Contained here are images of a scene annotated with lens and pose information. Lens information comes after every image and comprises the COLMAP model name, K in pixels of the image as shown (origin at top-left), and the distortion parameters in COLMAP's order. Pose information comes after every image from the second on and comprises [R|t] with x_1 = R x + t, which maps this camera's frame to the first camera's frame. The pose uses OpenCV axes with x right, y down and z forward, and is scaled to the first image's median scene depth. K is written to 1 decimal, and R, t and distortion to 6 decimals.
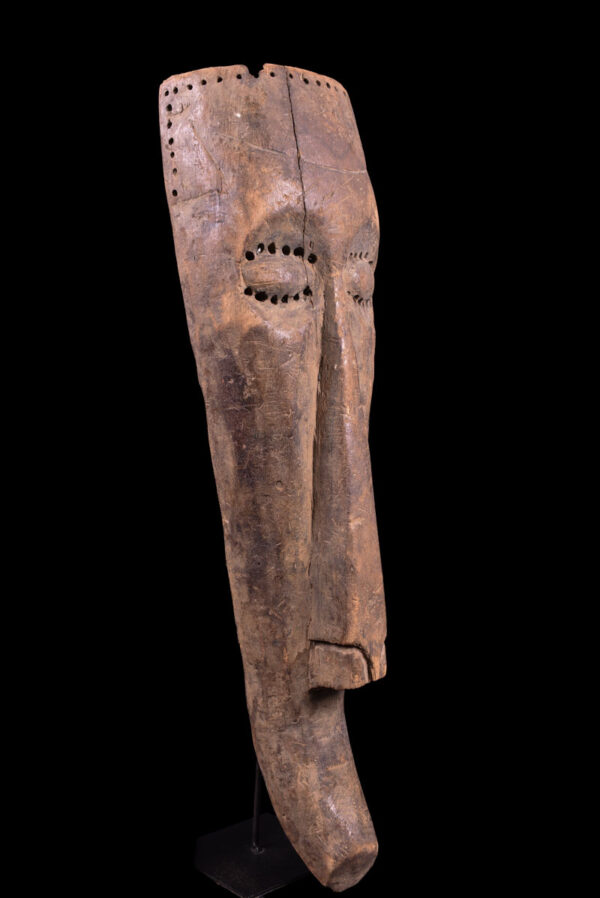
lens RADIAL K [[951.8, 0, 300.2], [0, 951.8, 448.9], [0, 0, 1]] dist [-0.072993, 0.000000]
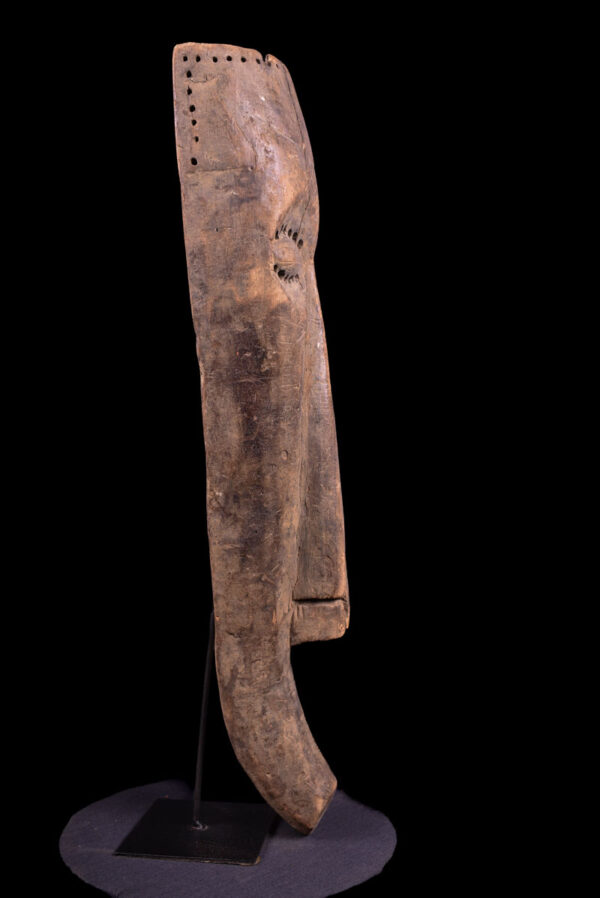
lens RADIAL K [[951.8, 0, 302.7], [0, 951.8, 451.2], [0, 0, 1]] dist [-0.072993, 0.000000]
pose [[0.760407, -0.020925, 0.649109, -0.690555], [0.027957, 0.999609, -0.000527, 0.035549], [-0.648844, 0.018548, 0.760695, 0.181626]]
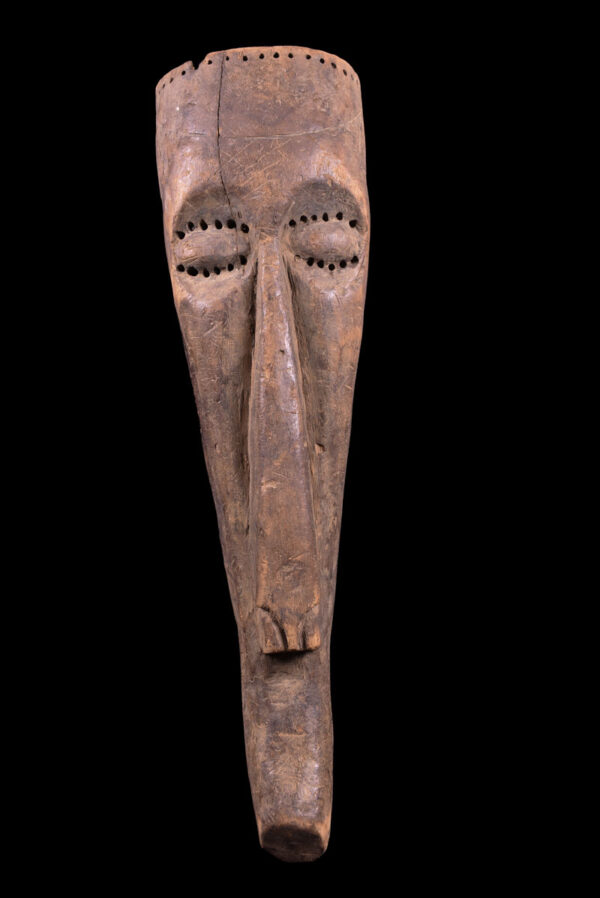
lens RADIAL K [[951.8, 0, 299.4], [0, 951.8, 448.0], [0, 0, 1]] dist [-0.072993, 0.000000]
pose [[0.734197, 0.007761, -0.678892, 0.756829], [-0.014556, 0.999885, -0.004312, 0.041358], [0.678780, 0.013048, 0.734226, 0.287570]]
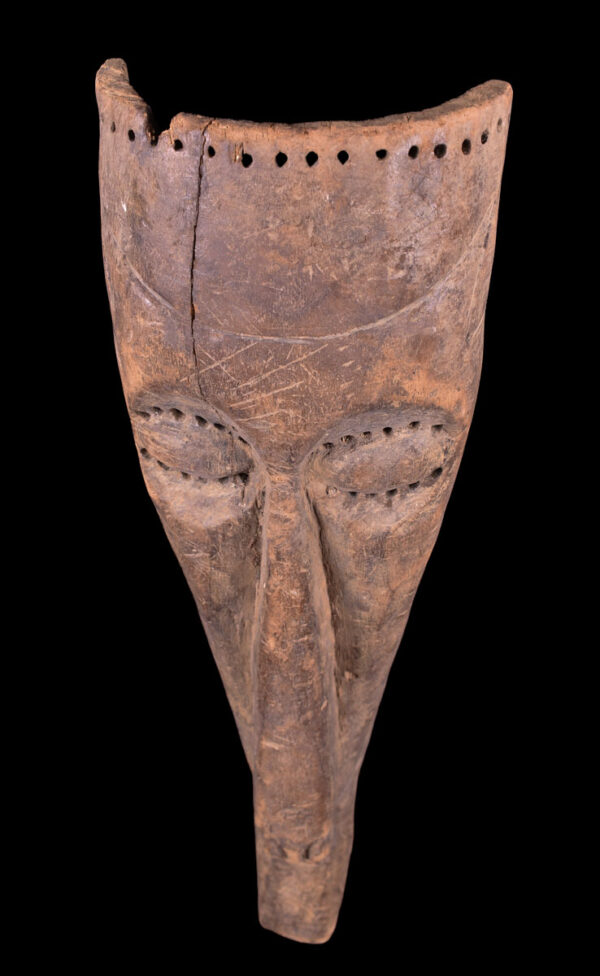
lens RADIAL K [[1129.2, 0, 300.9], [0, 1129.2, 480.9], [0, 0, 1]] dist [-0.086670, 0.000000]
pose [[0.596447, 0.569064, -0.566055, 0.451621], [-0.048375, 0.729433, 0.682339, -0.671753], [0.801193, -0.379596, 0.462597, 0.689129]]
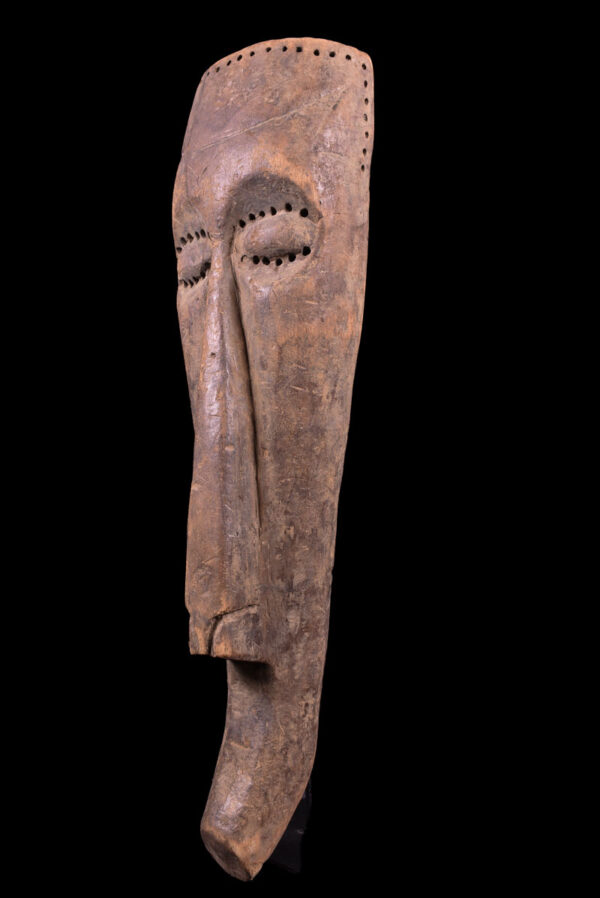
lens RADIAL K [[951.8, 0, 297.0], [0, 951.8, 448.8], [0, 0, 1]] dist [-0.072993, 0.000000]
pose [[0.051184, -0.002272, -0.998687, 1.065266], [-0.036994, 0.999307, -0.004169, 0.035753], [0.998004, 0.037159, 0.051064, 1.052526]]
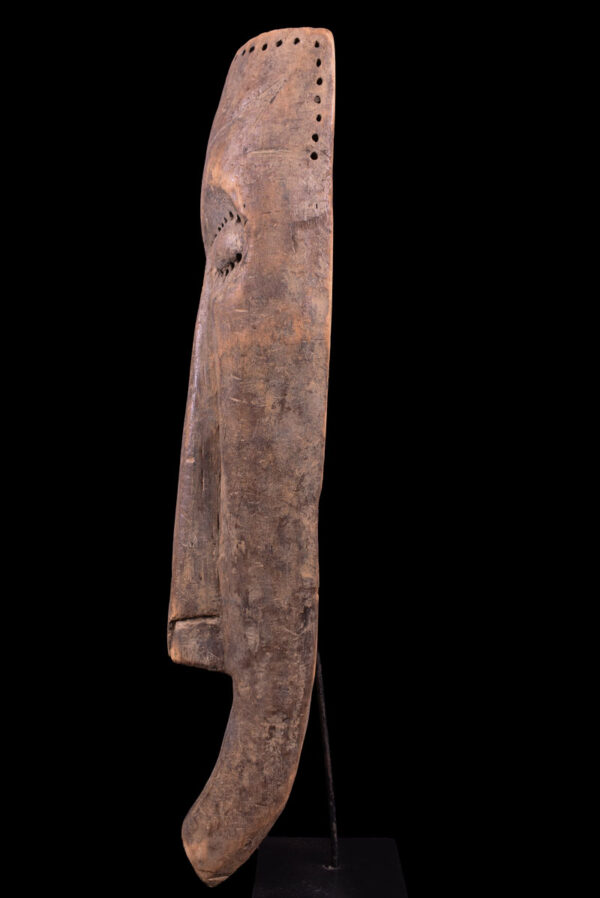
lens RADIAL K [[951.8, 0, 301.7], [0, 951.8, 450.5], [0, 0, 1]] dist [-0.072993, 0.000000]
pose [[-0.667577, -0.000565, -0.744540, 0.751757], [-0.030664, 0.999172, 0.026736, -0.007596], [0.743909, 0.040679, -0.667042, 1.797782]]
